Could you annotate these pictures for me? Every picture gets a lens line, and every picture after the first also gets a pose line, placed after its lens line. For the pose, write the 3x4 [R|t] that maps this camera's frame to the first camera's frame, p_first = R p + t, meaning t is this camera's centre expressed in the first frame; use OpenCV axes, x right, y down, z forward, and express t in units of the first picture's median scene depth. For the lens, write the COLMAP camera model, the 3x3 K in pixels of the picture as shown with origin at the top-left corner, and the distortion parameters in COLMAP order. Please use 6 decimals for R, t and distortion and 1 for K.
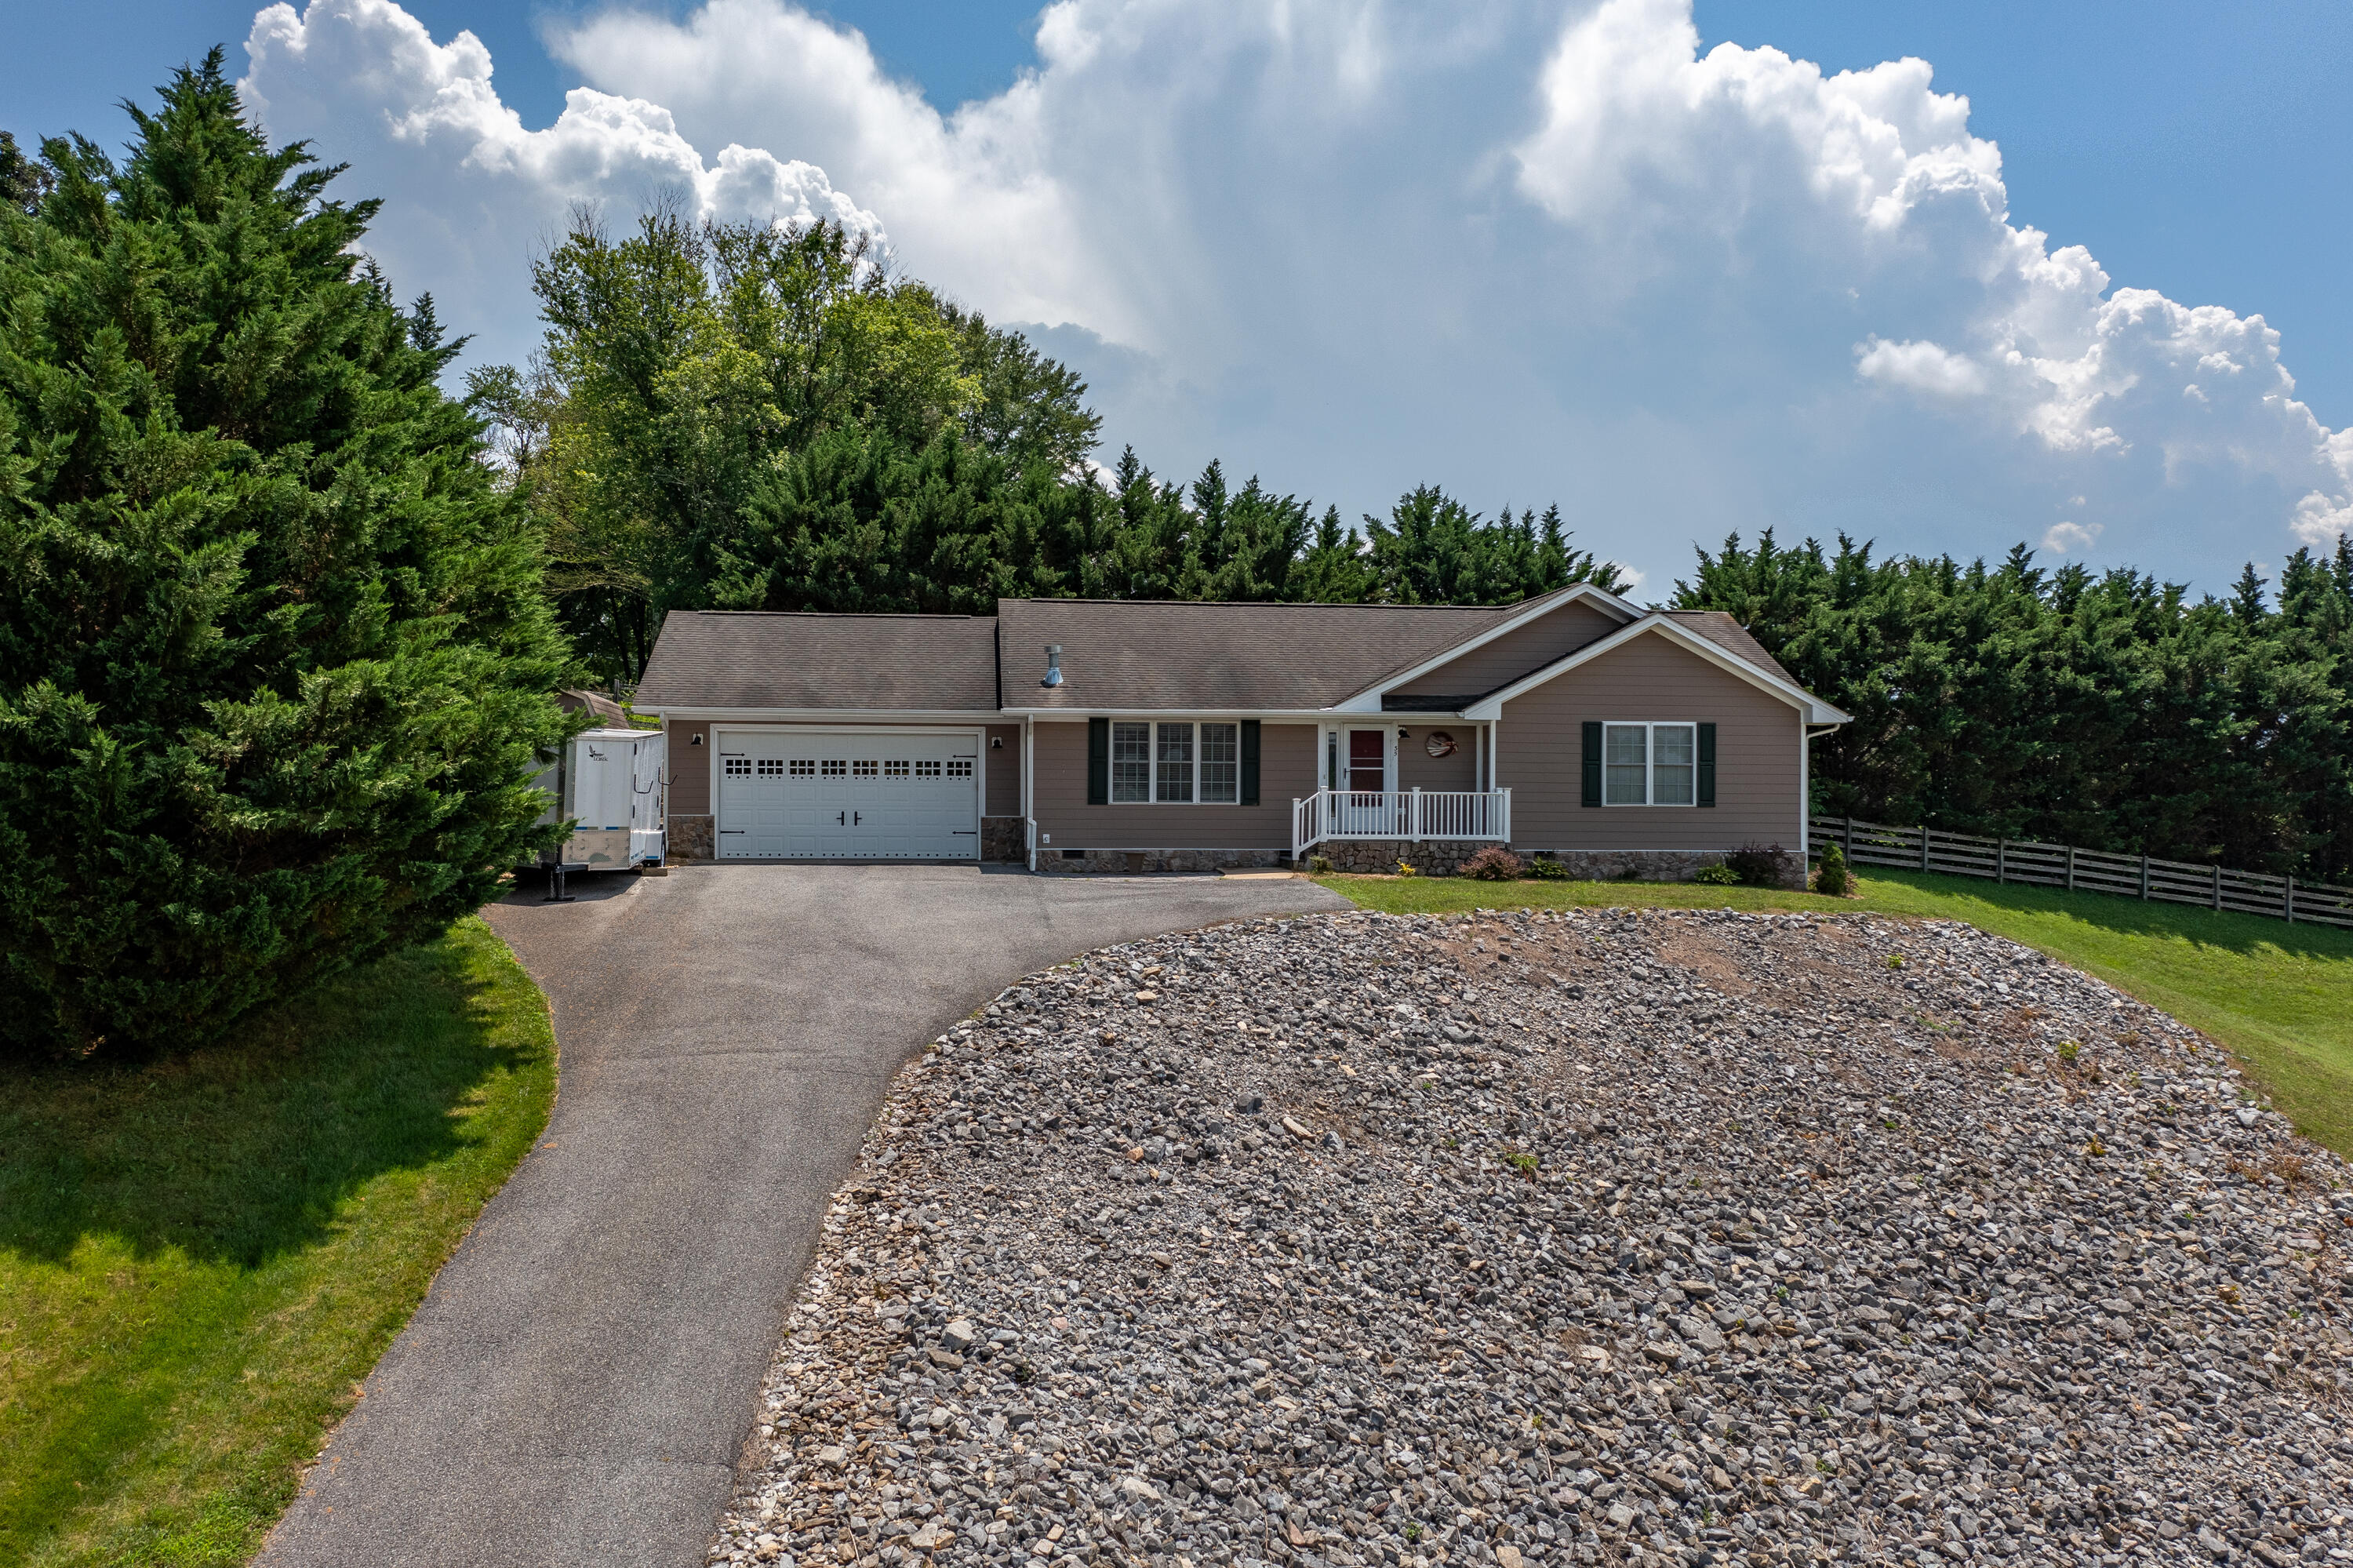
lens RADIAL K [[1876.7, 0, 1190.2], [0, 1876.7, 808.1], [0, 0, 1]] dist [0.002500, -0.011227]
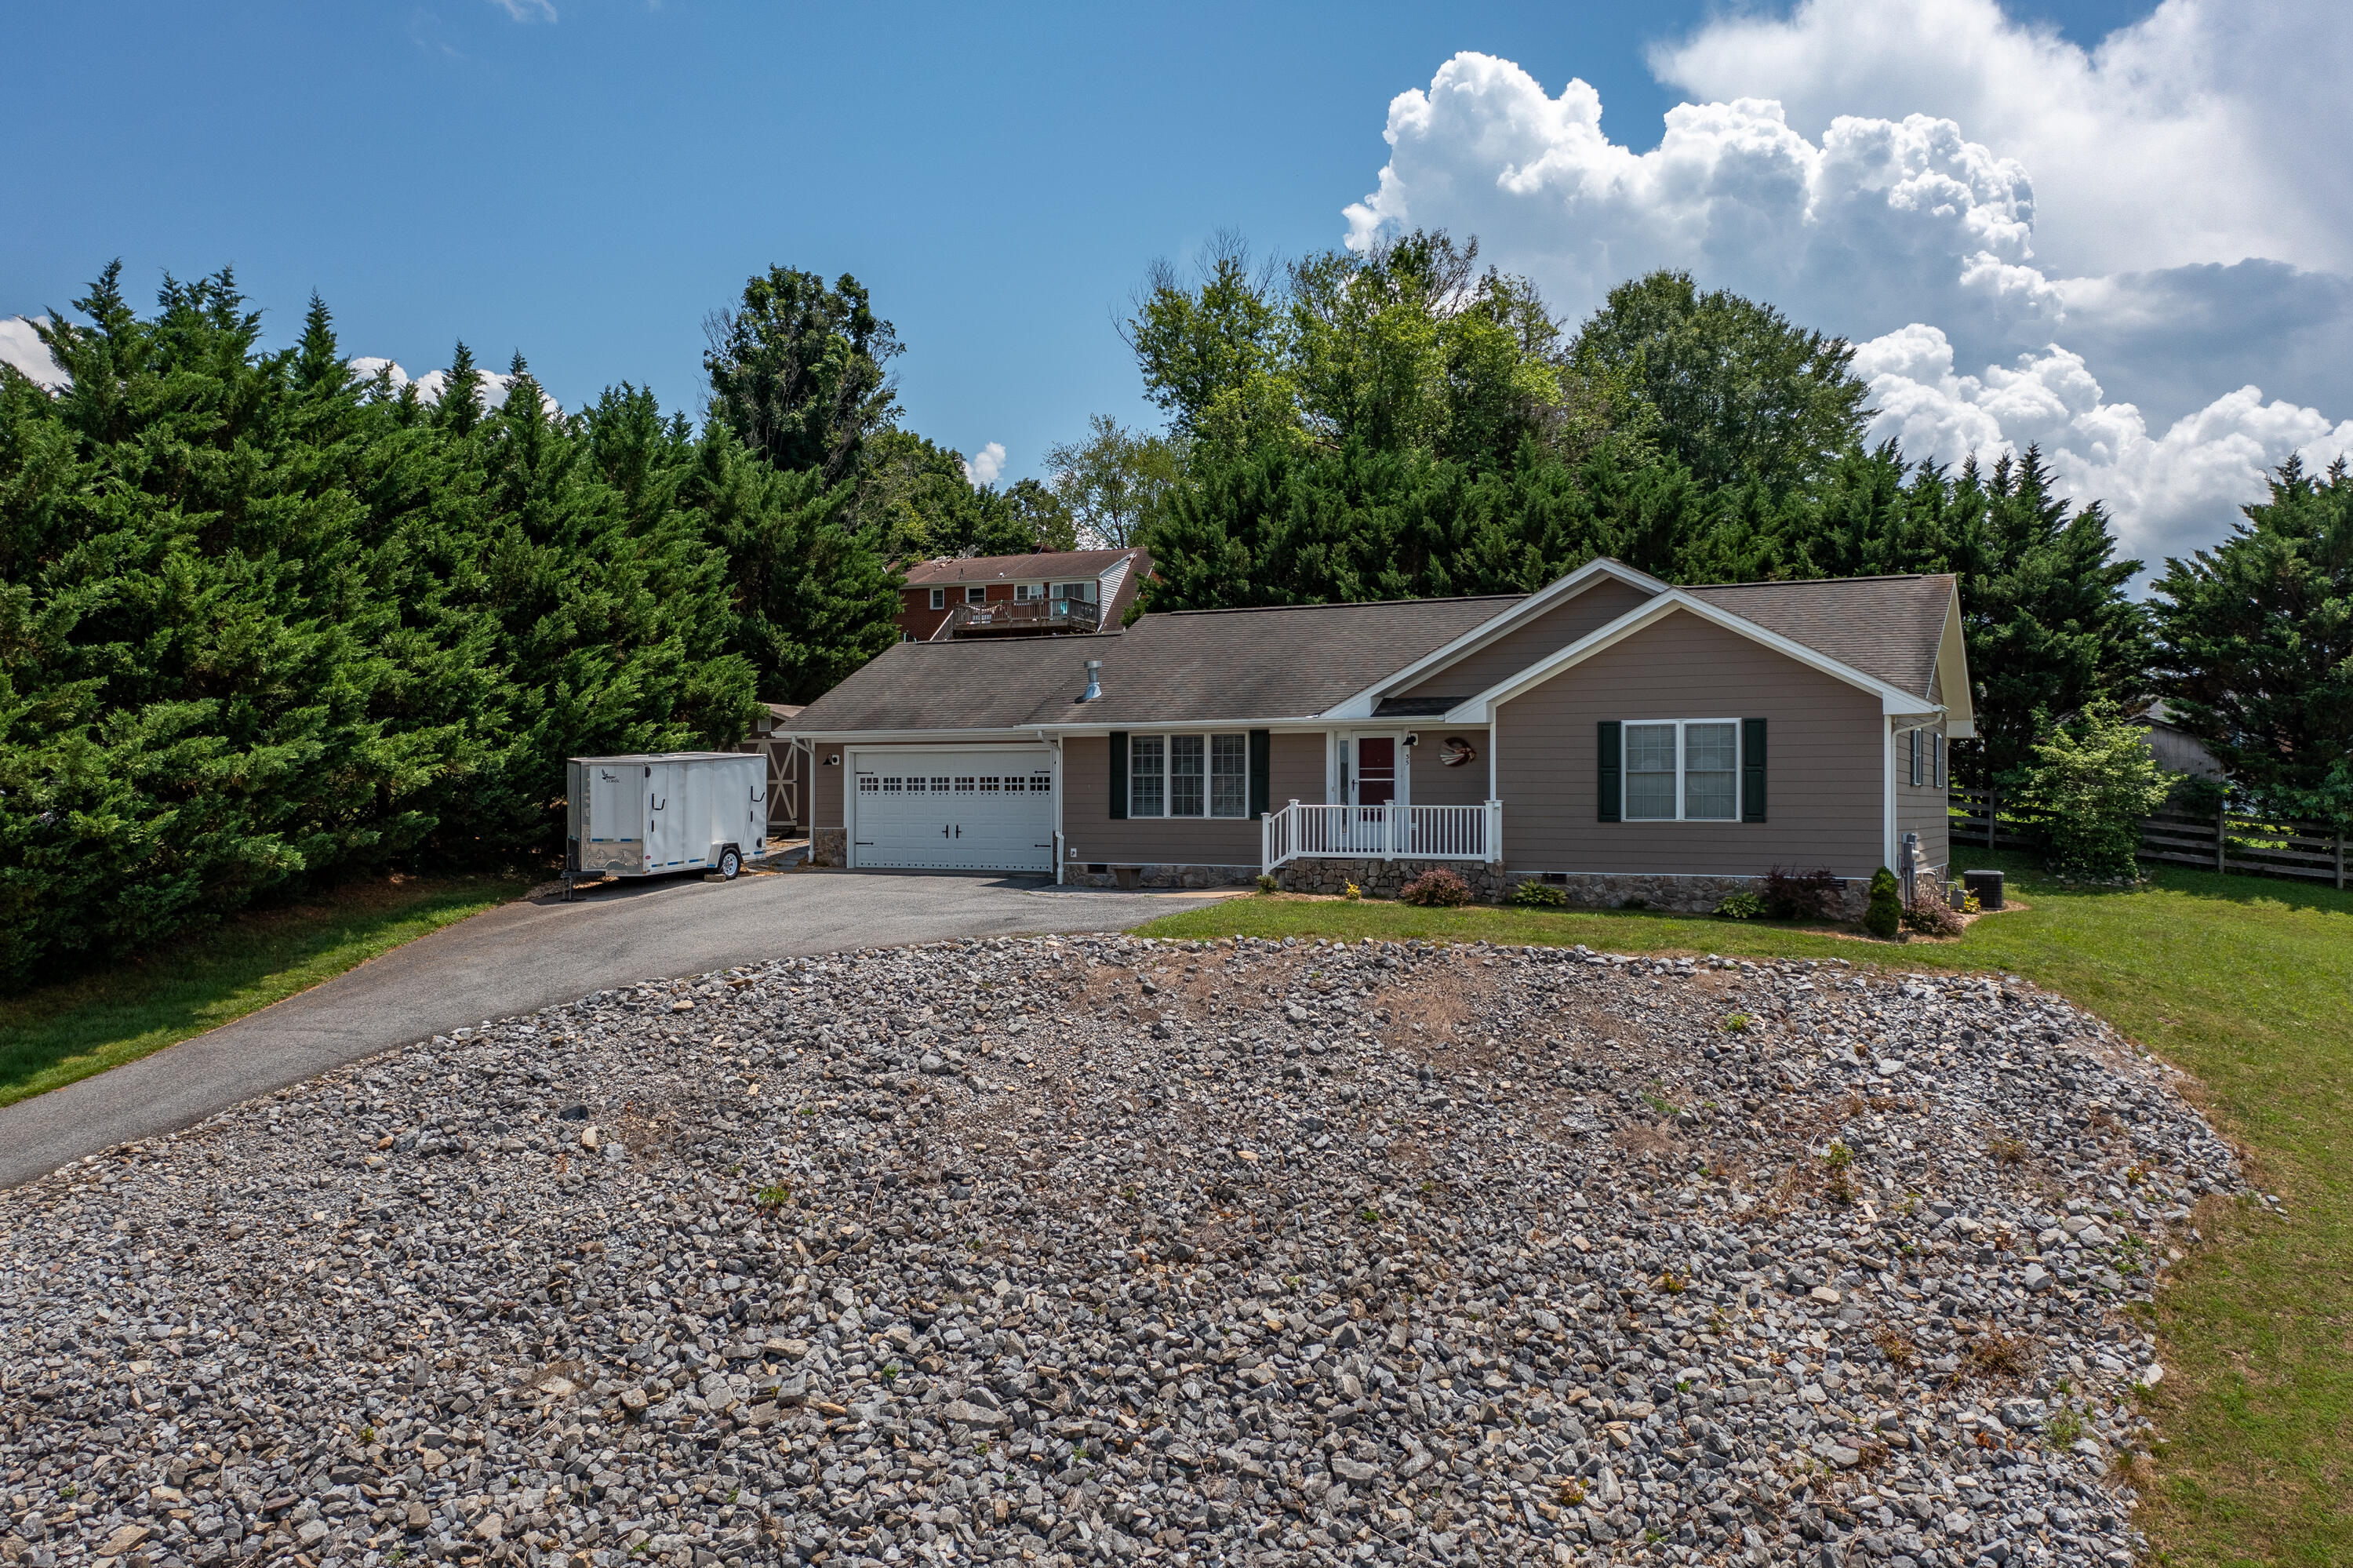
lens RADIAL K [[1876.7, 0, 1190.2], [0, 1876.7, 808.1], [0, 0, 1]] dist [0.002500, -0.011227]
pose [[0.827153, -0.002272, -0.561972, 0.533260], [0.000204, 0.999993, -0.003743, -0.003844], [0.561976, 0.002982, 0.827148, 0.194404]]
